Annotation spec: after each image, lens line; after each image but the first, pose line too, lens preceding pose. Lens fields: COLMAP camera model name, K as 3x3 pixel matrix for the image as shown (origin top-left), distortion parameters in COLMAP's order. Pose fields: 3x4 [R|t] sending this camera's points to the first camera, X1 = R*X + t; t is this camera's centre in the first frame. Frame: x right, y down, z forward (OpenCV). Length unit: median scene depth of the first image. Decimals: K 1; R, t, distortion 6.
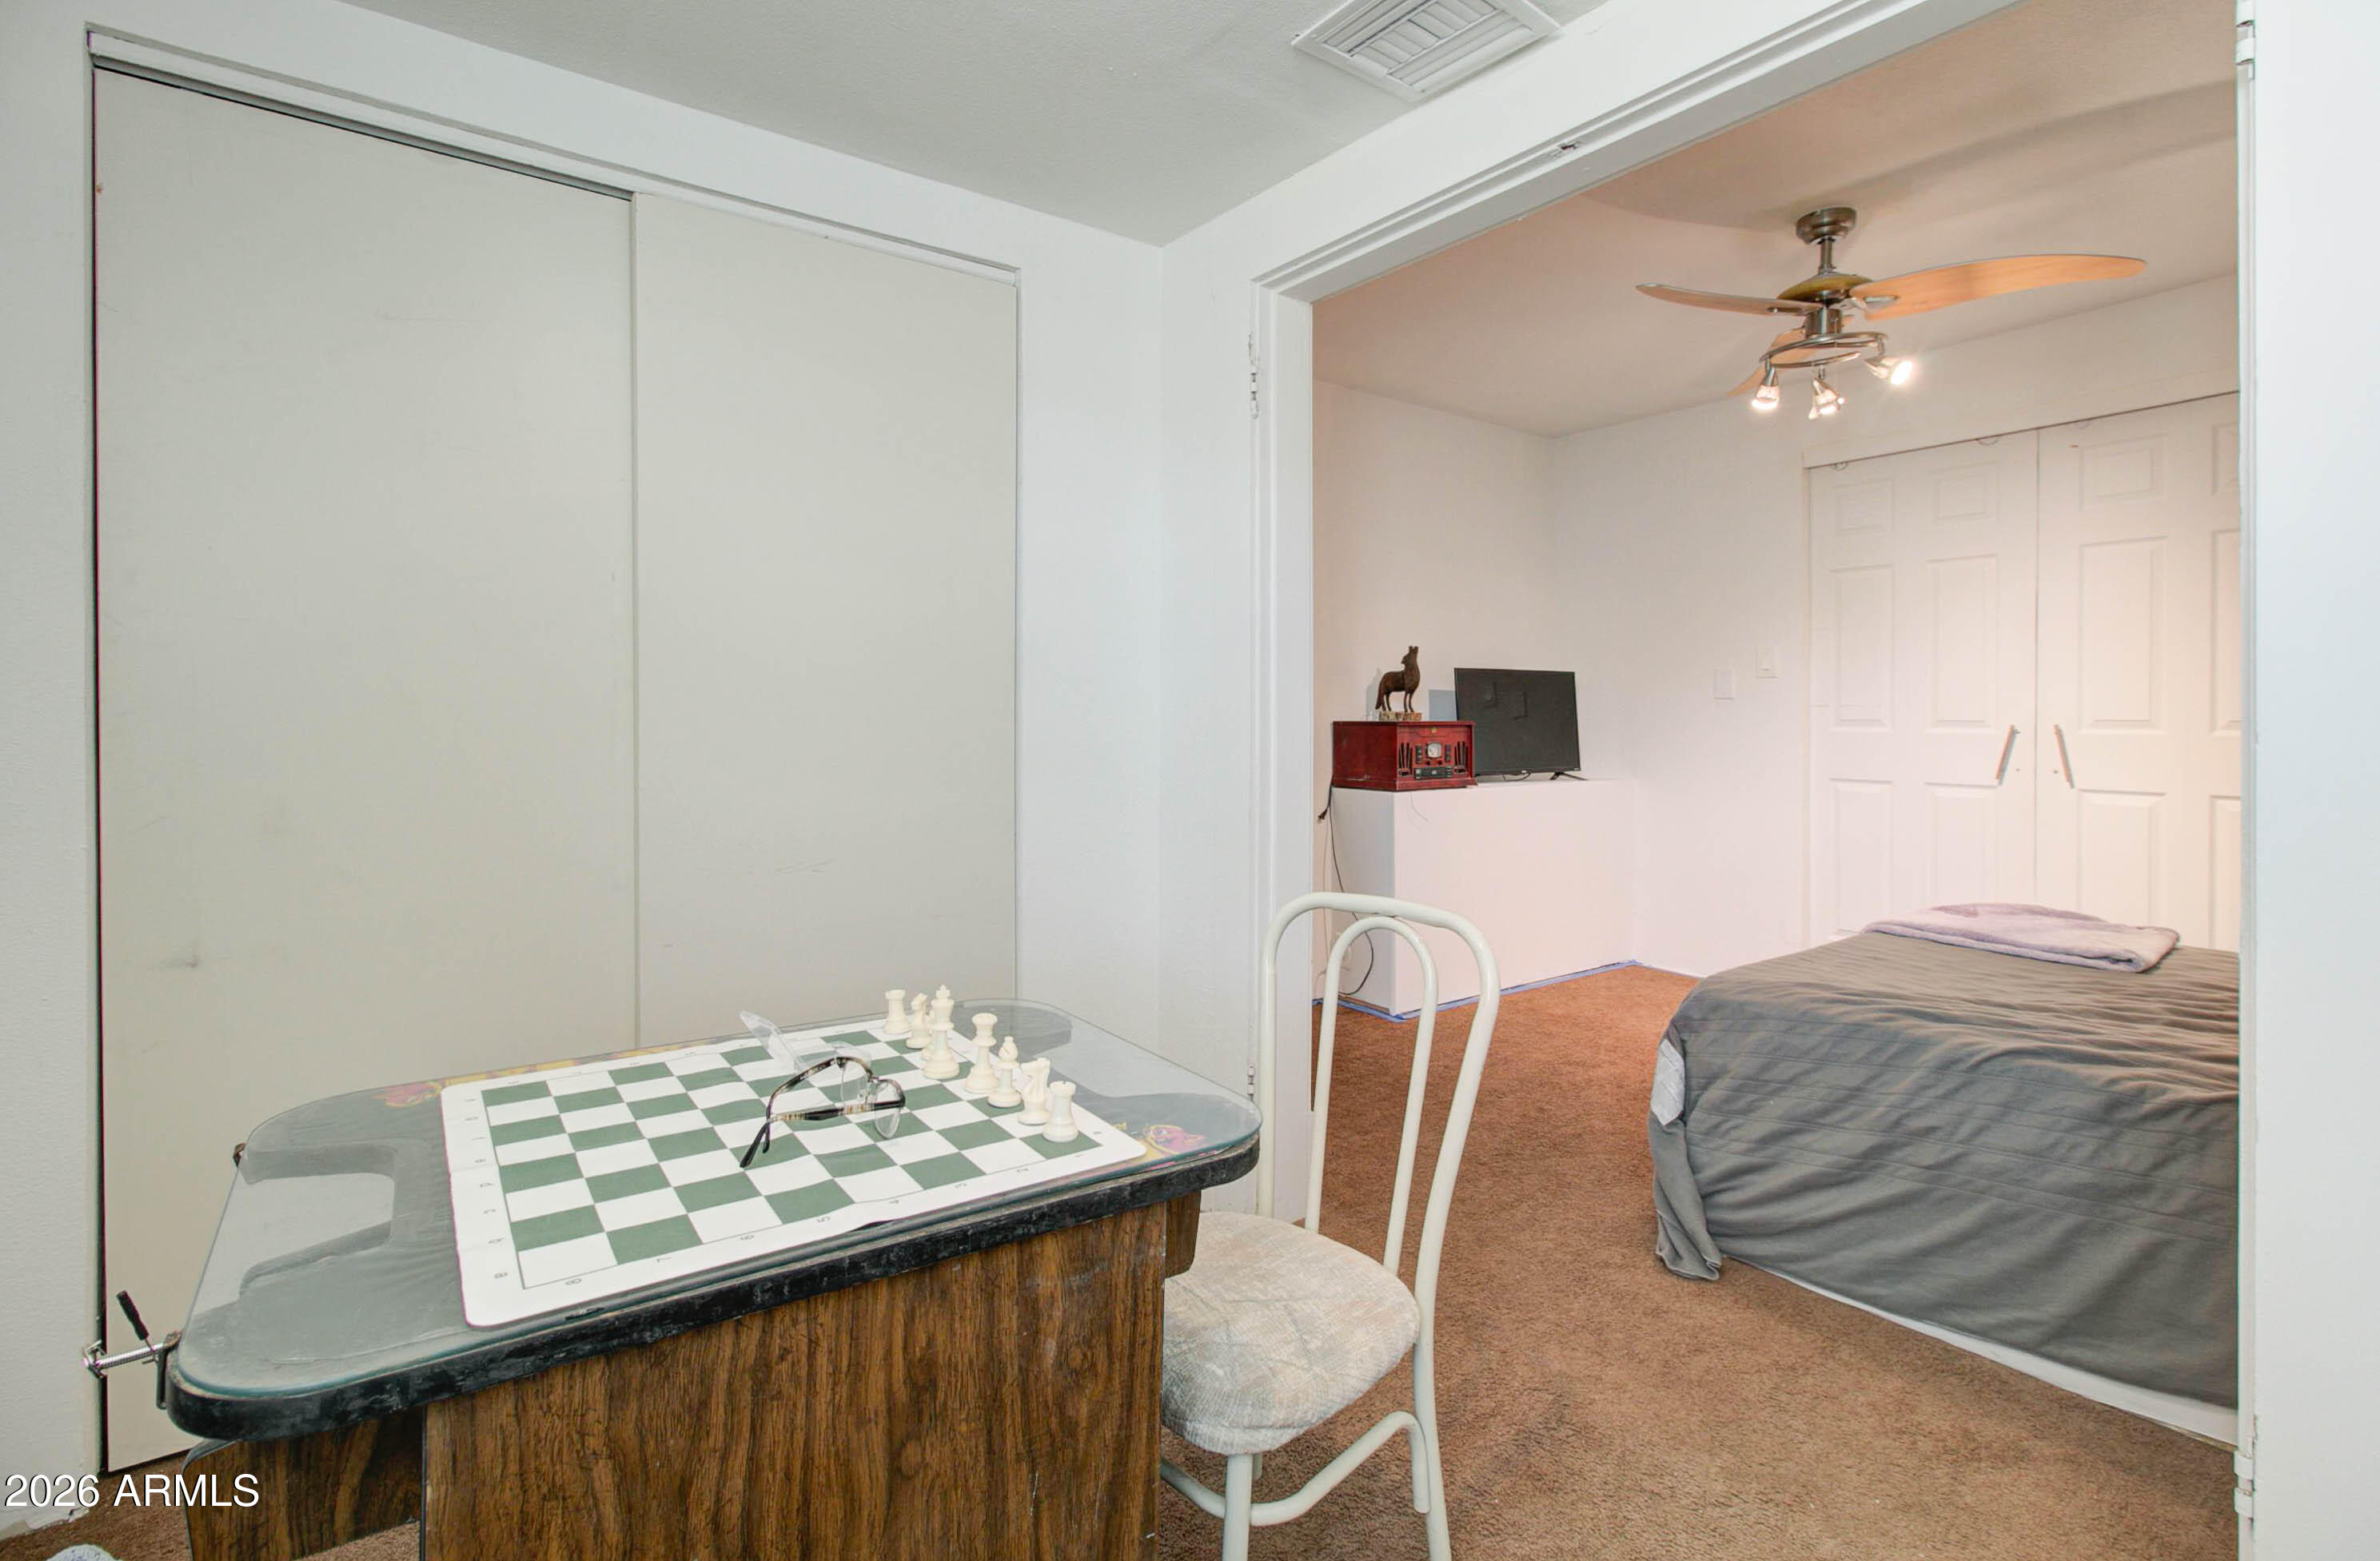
lens RADIAL K [[1076.2, 0, 1189.2], [0, 1076.2, 697.1], [0, 0, 1]] dist [0.017816, 0.011606]
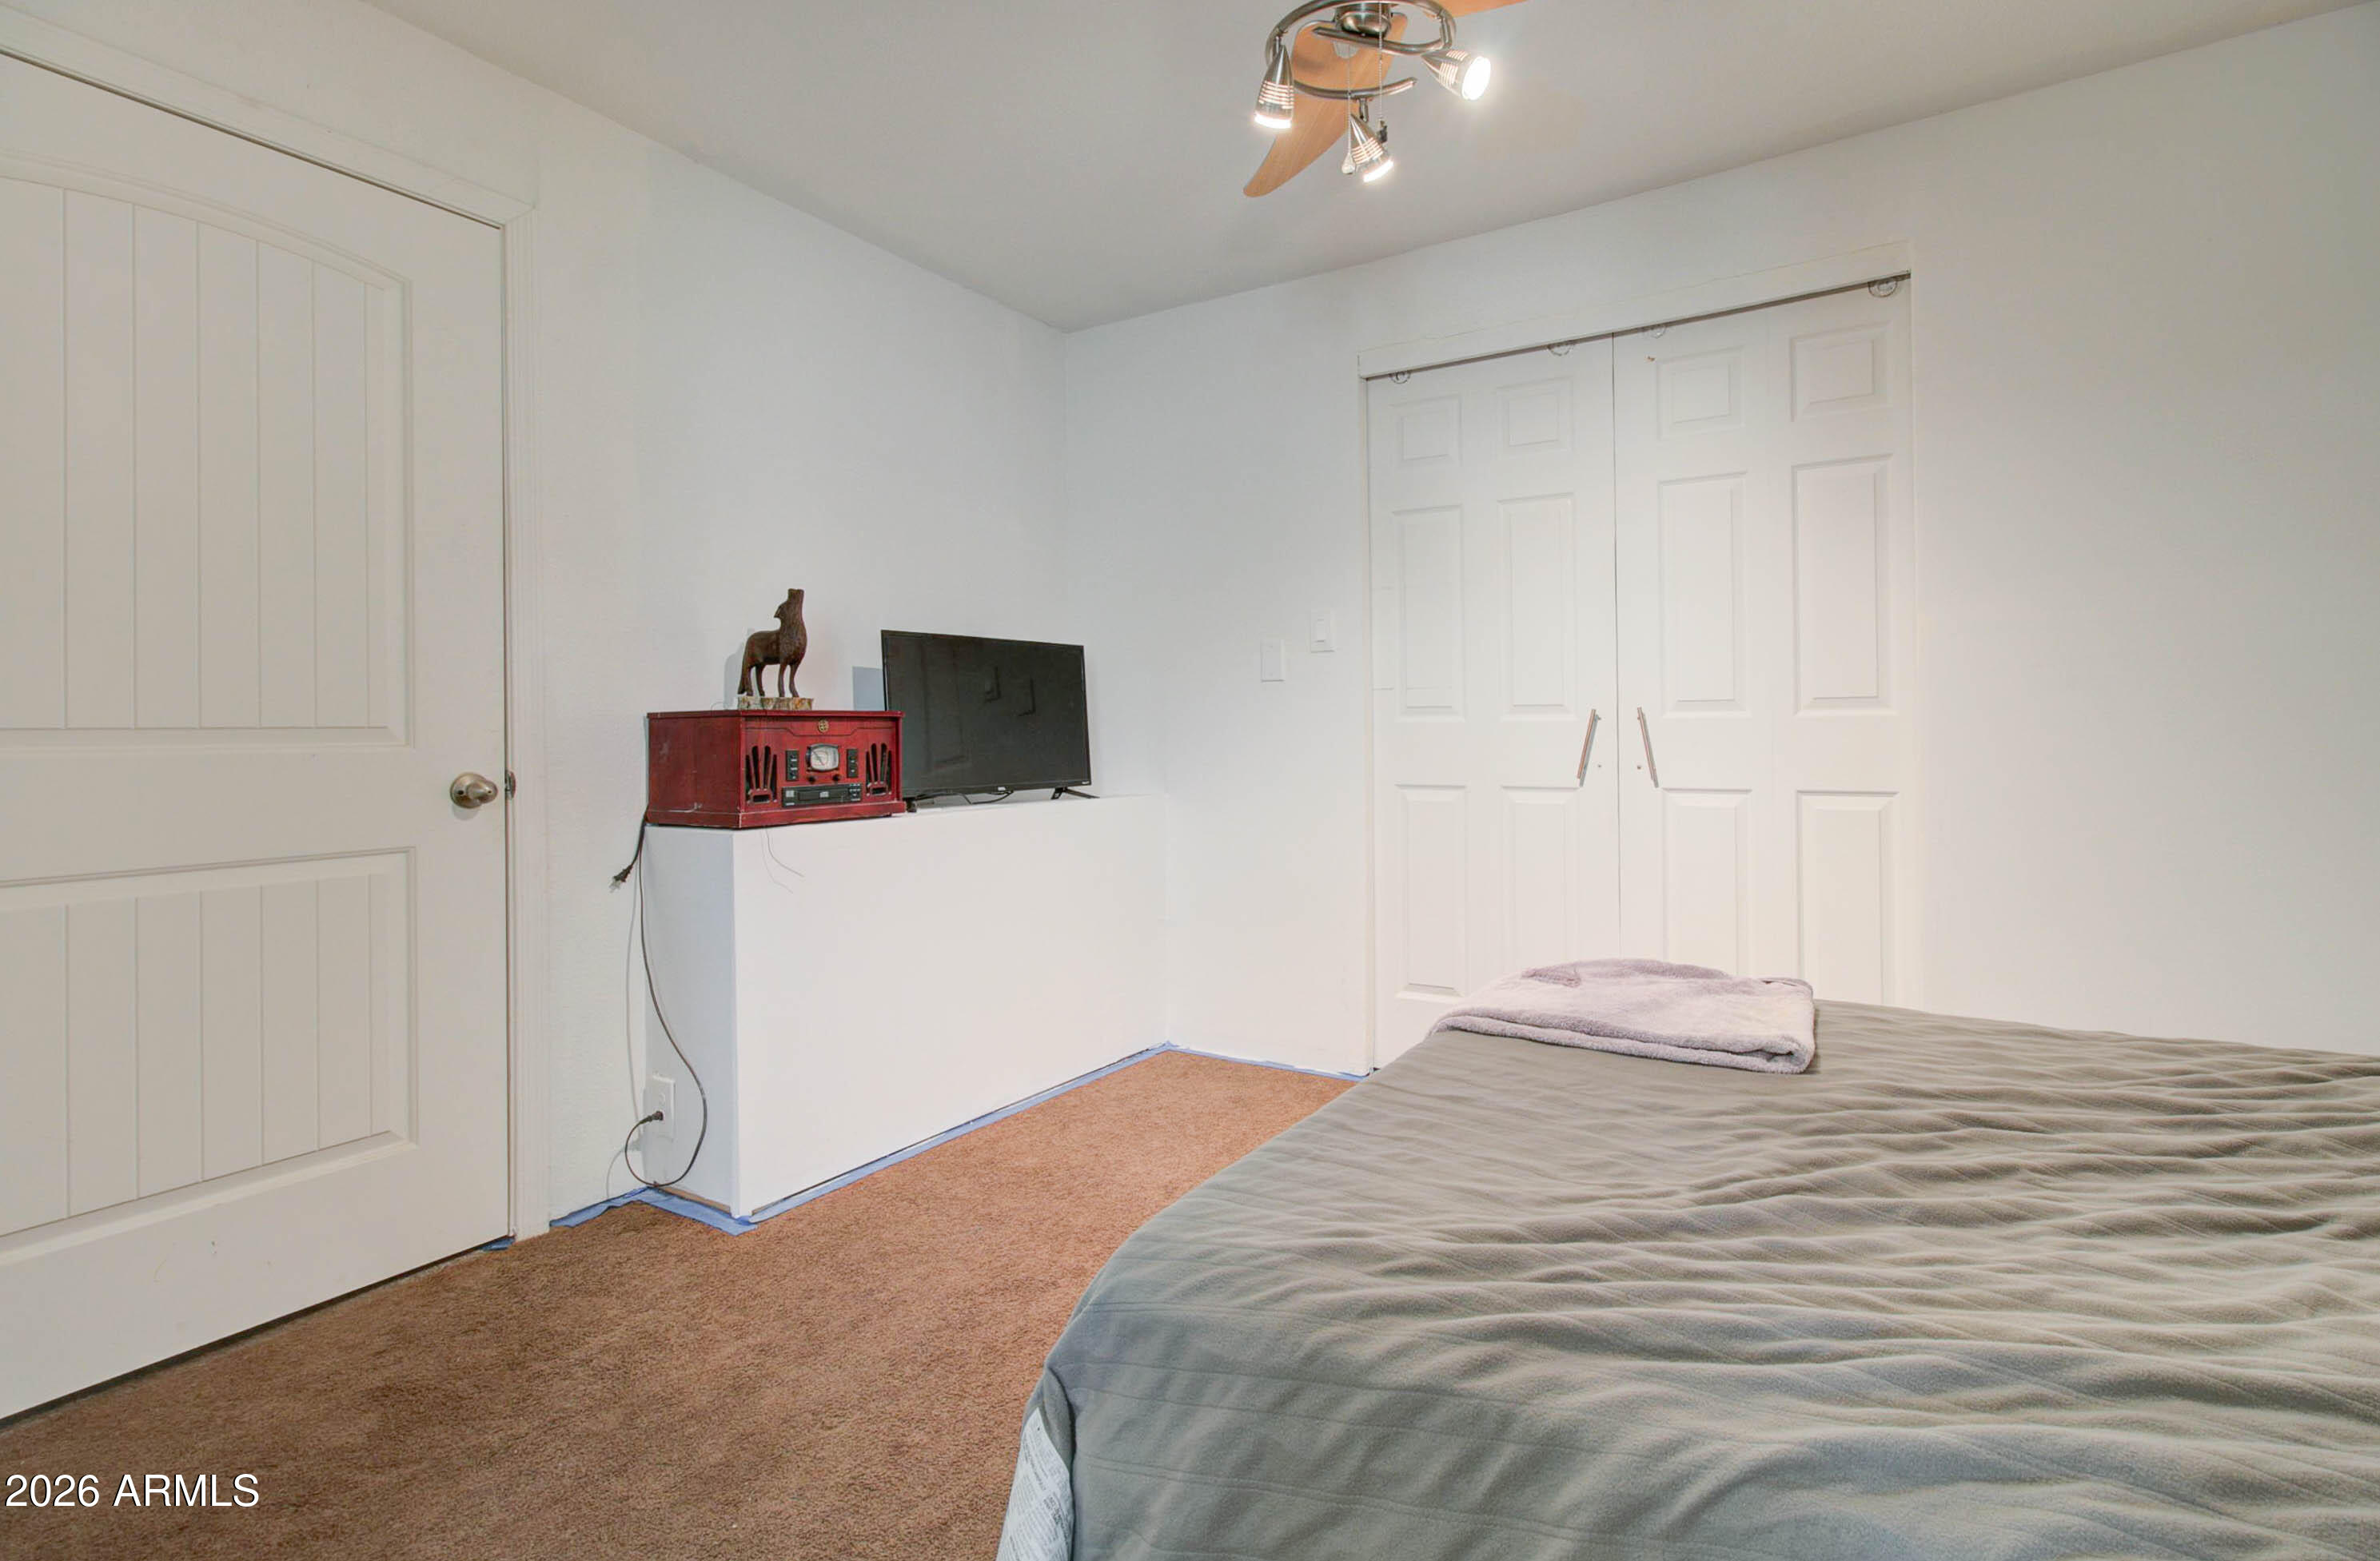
lens RADIAL K [[1076.2, 0, 1189.2], [0, 1076.2, 697.1], [0, 0, 1]] dist [0.017816, 0.011606]
pose [[0.945165, -0.002924, 0.326579, 0.225901], [0.009934, 0.999755, -0.019798, 0.029422], [-0.326441, 0.021957, 0.944963, 0.361201]]
